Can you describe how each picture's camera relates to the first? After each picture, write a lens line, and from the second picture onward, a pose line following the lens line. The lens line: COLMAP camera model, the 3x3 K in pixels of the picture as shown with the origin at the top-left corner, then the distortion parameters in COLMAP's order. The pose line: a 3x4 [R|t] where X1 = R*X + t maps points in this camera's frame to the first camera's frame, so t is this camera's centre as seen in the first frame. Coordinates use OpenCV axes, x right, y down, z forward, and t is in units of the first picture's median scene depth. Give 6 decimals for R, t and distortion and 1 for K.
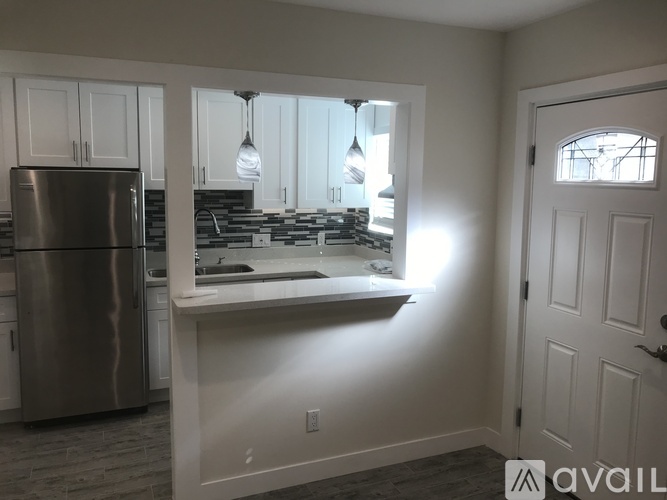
lens RADIAL K [[539.8, 0, 333.5], [0, 539.8, 250.0], [0, 0, 1]] dist [-0.001879, -0.001642]
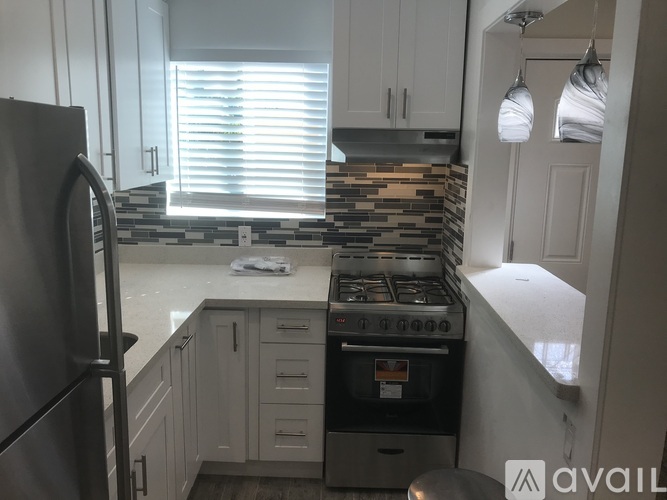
lens RADIAL K [[539.8, 0, 333.5], [0, 539.8, 250.0], [0, 0, 1]] dist [-0.001879, -0.001642]
pose [[0.388329, -0.172465, 0.905238, -0.445924], [0.120312, 0.983411, 0.135747, -0.062667], [-0.913633, 0.056196, 0.402637, 0.599991]]
